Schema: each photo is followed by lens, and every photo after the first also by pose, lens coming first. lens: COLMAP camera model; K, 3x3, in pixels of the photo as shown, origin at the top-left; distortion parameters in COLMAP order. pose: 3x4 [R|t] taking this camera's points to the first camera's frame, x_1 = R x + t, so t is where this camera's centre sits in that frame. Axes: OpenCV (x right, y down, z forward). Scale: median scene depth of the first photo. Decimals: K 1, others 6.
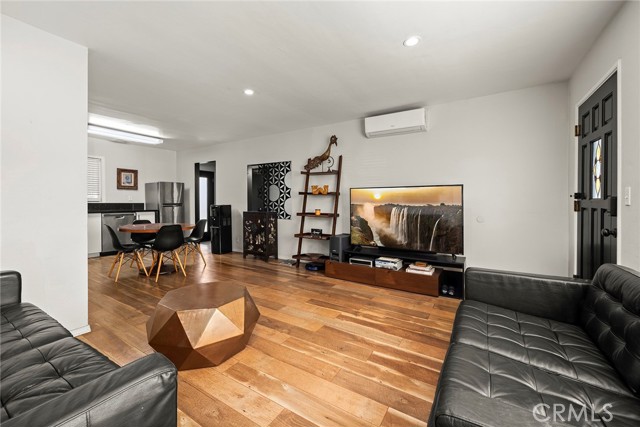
lens RADIAL K [[259.3, 0, 319.1], [0, 259.3, 210.9], [0, 0, 1]] dist [-0.002386, -0.000200]
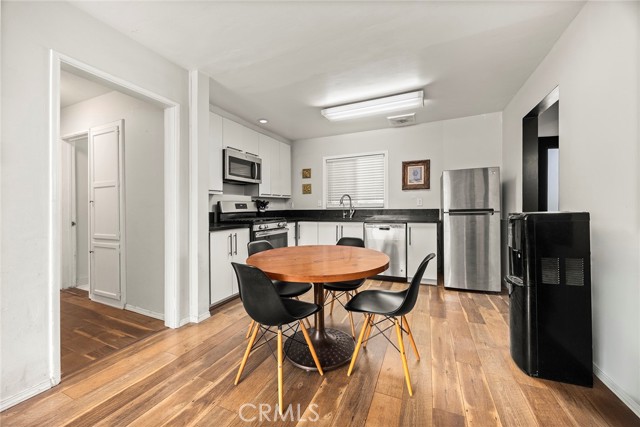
lens RADIAL K [[248.6, 0, 320.4], [0, 248.6, 208.3], [0, 0, 1]] dist [-0.001220, -0.000108]
pose [[0.140287, -0.011054, -0.990049, -0.126705], [-0.019560, 0.999712, -0.013933, -0.020337], [0.989918, 0.021320, 0.140030, 0.729061]]
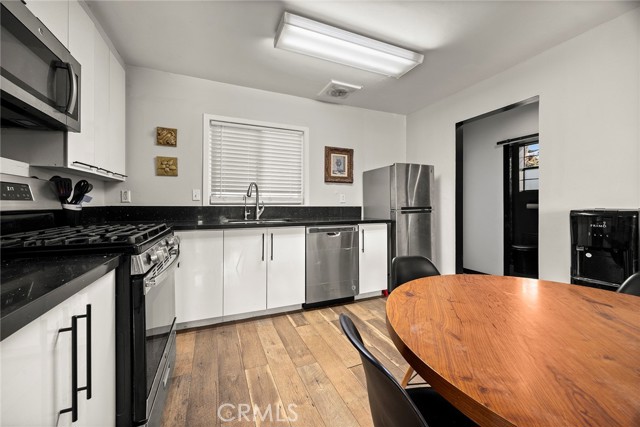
lens RADIAL K [[248.6, 0, 320.4], [0, 248.6, 208.3], [0, 0, 1]] dist [-0.001220, -0.000108]
pose [[0.825878, -0.004221, -0.563833, -0.517140], [-0.010498, 0.999684, -0.022860, -0.015642], [0.563752, 0.024799, 0.825572, 0.584260]]
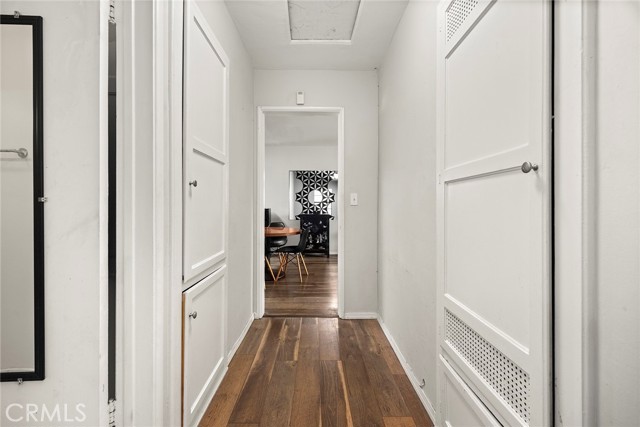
lens RADIAL K [[248.6, 0, 320.4], [0, 248.6, 208.3], [0, 0, 1]] dist [-0.001220, -0.000108]
pose [[0.833043, -0.006315, 0.553172, -0.761370], [0.019389, 0.999654, -0.017786, -0.002058], [-0.552868, 0.025543, 0.832877, 0.081589]]
